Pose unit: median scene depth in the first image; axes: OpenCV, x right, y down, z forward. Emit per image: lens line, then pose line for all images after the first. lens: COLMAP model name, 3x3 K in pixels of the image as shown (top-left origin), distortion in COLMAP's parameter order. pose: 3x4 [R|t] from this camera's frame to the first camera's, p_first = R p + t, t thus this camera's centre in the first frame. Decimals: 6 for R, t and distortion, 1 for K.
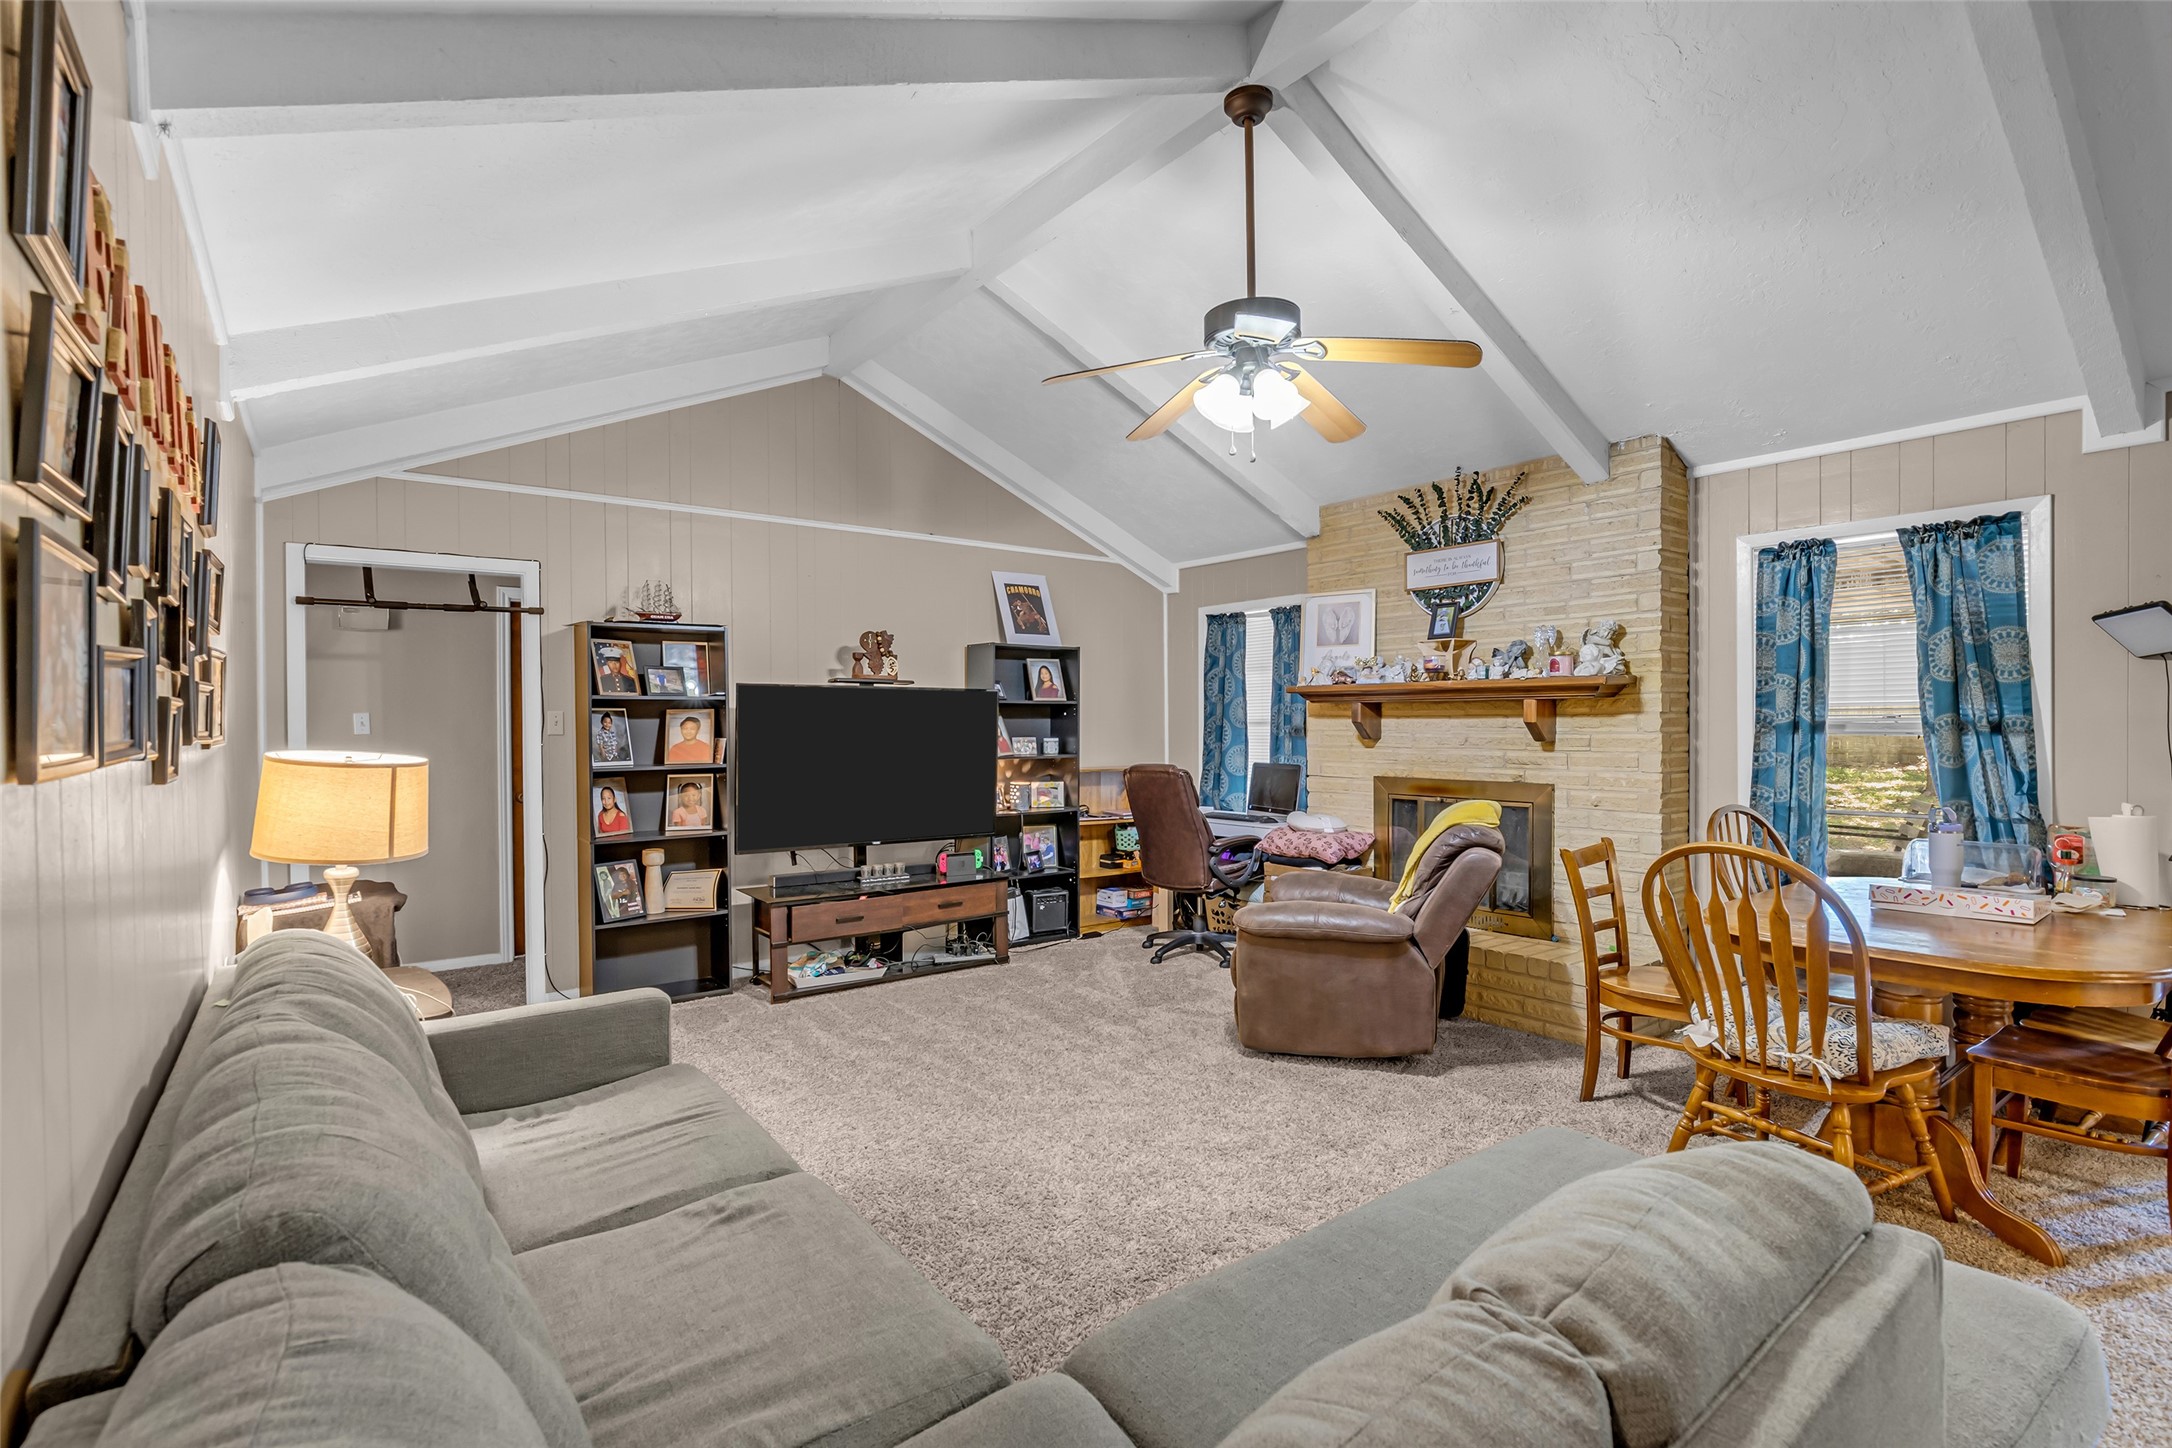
lens RADIAL K [[1007.4, 0, 1072.8], [0, 1007.4, 730.3], [0, 0, 1]] dist [-0.019999, 0.004393]
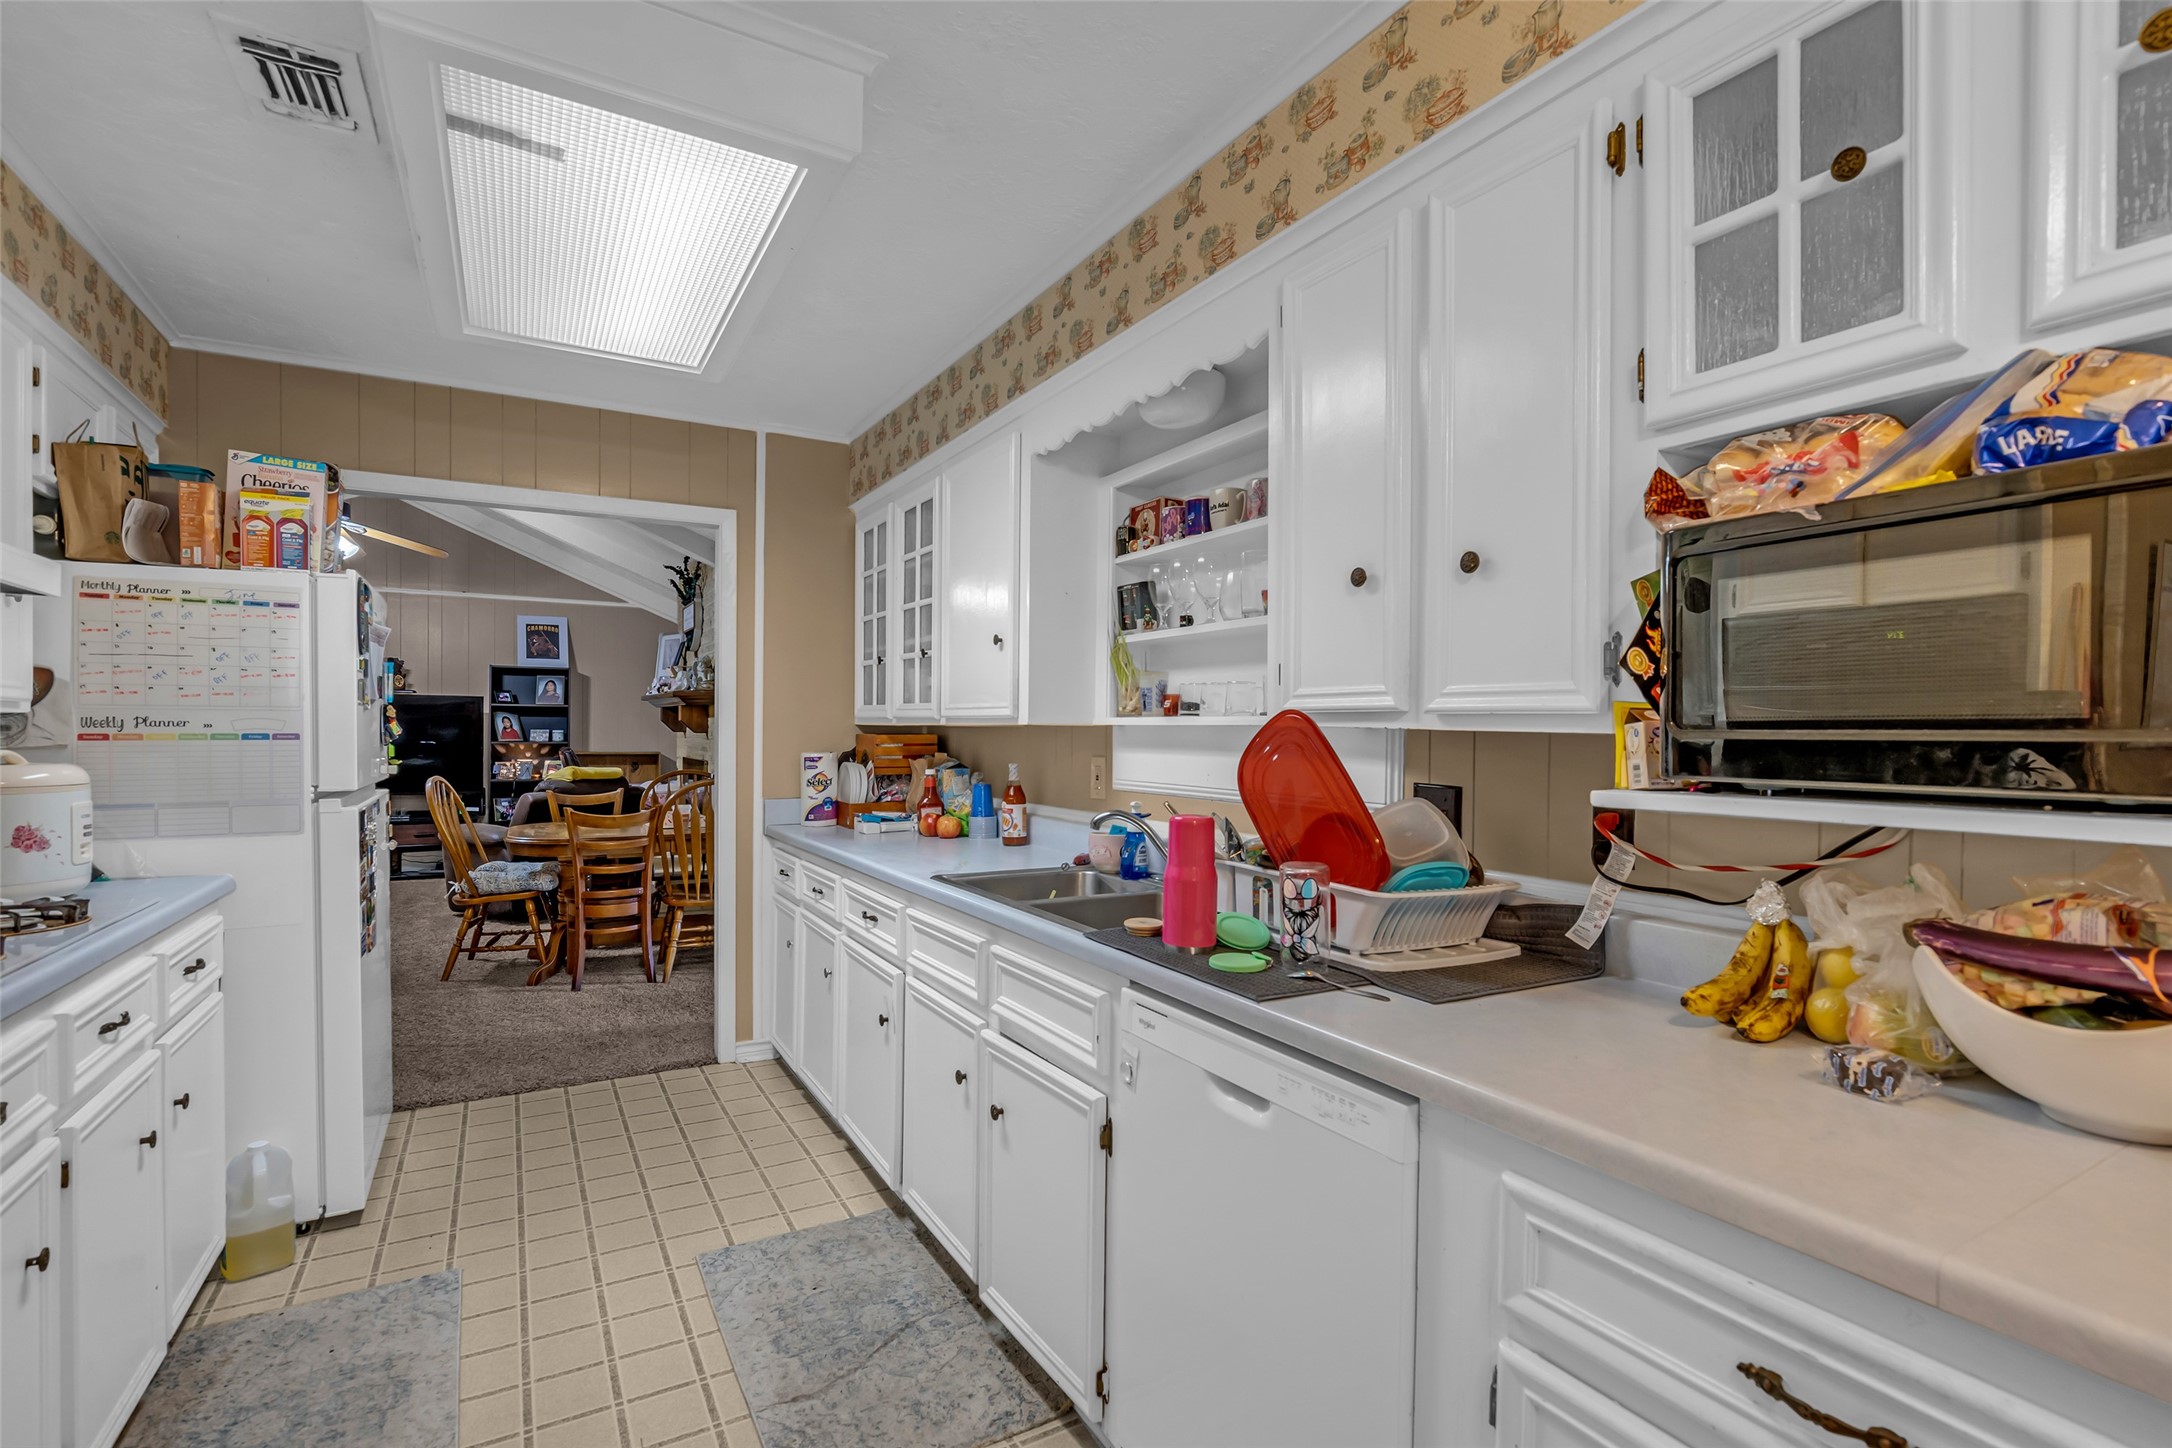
lens RADIAL K [[1007.4, 0, 1084.7], [0, 1007.4, 740.1], [0, 0, 1]] dist [-0.019999, 0.004393]
pose [[0.991784, 0.016647, -0.126839, 1.210393], [-0.015928, 0.999851, 0.006685, 0.000218], [0.126931, -0.004610, 0.991901, -0.448799]]
